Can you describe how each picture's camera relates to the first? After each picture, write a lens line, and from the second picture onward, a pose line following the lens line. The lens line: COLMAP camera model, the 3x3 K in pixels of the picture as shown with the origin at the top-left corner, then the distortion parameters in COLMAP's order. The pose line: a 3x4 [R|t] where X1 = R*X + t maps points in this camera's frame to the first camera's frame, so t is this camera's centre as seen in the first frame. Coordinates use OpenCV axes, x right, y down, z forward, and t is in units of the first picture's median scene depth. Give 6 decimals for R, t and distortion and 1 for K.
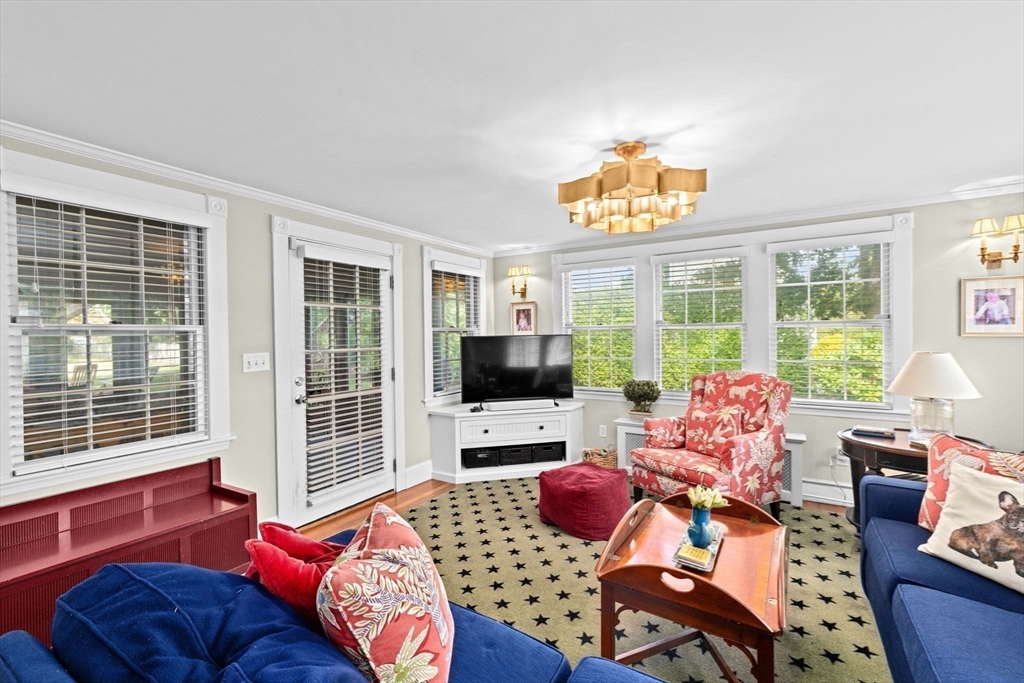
lens RADIAL K [[440.0, 0, 511.9], [0, 440.0, 341.9], [0, 0, 1]] dist [-0.001932, 0.001961]
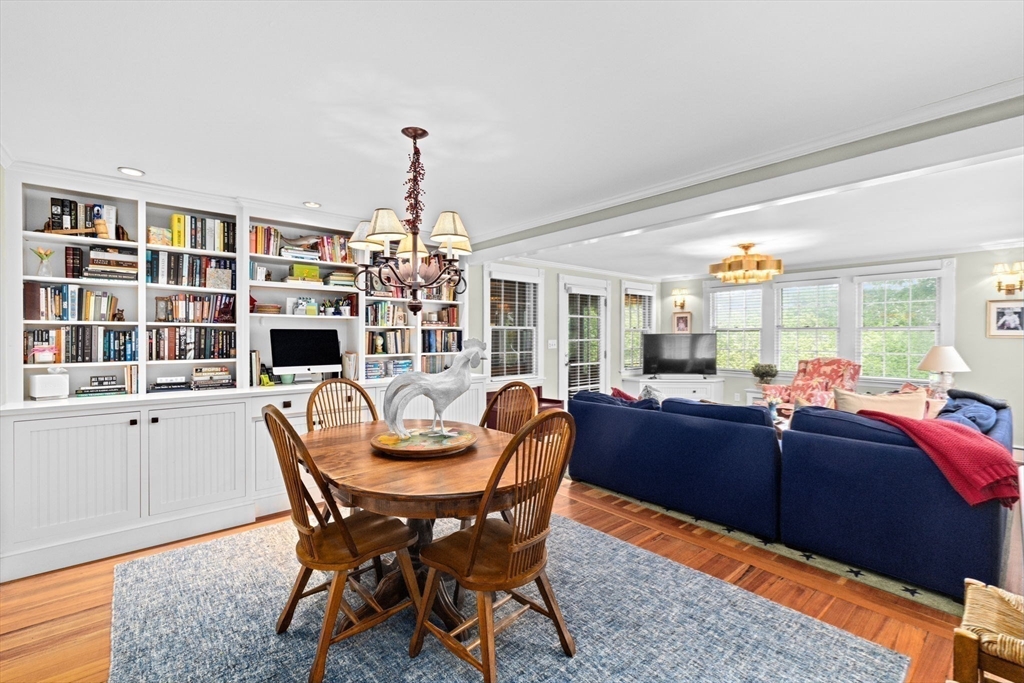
lens RADIAL K [[440.0, 0, 512.9], [0, 440.0, 338.8], [0, 0, 1]] dist [-0.001932, 0.001961]
pose [[0.953975, 0.017057, -0.299400, -0.107278], [-0.019126, 0.999809, -0.003983, 0.027222], [0.299275, 0.009526, 0.954119, -0.894164]]
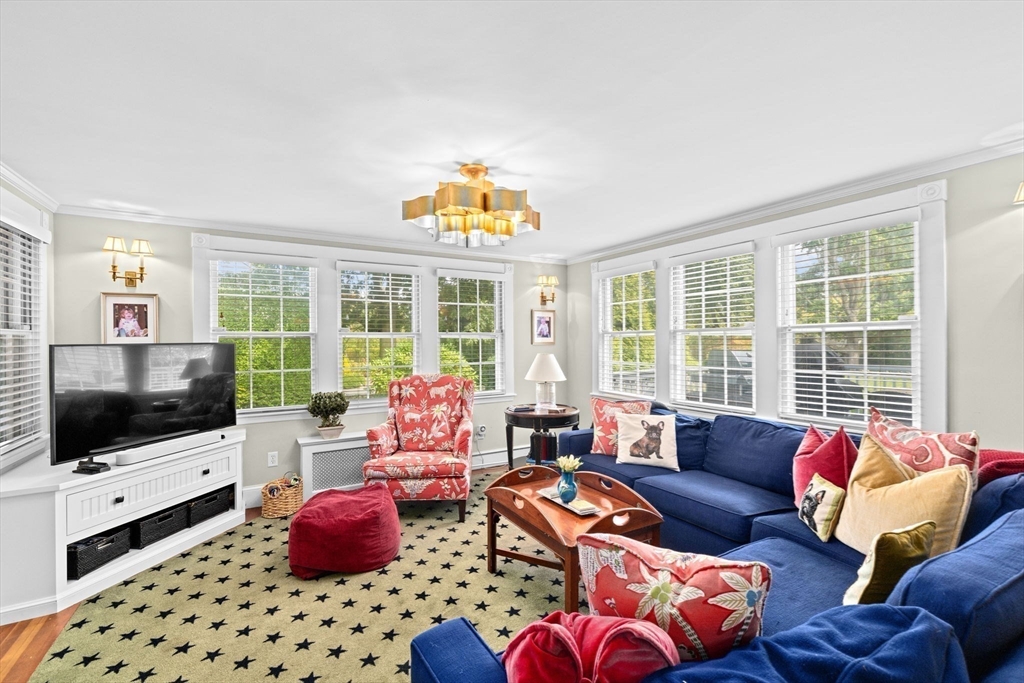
lens RADIAL K [[440.0, 0, 514.8], [0, 440.0, 342.5], [0, 0, 1]] dist [-0.001932, 0.001961]
pose [[0.457071, 0.005551, 0.889413, -0.423369], [0.016412, 0.999758, -0.014674, 0.002744], [-0.889279, 0.021304, 0.456870, 0.275035]]
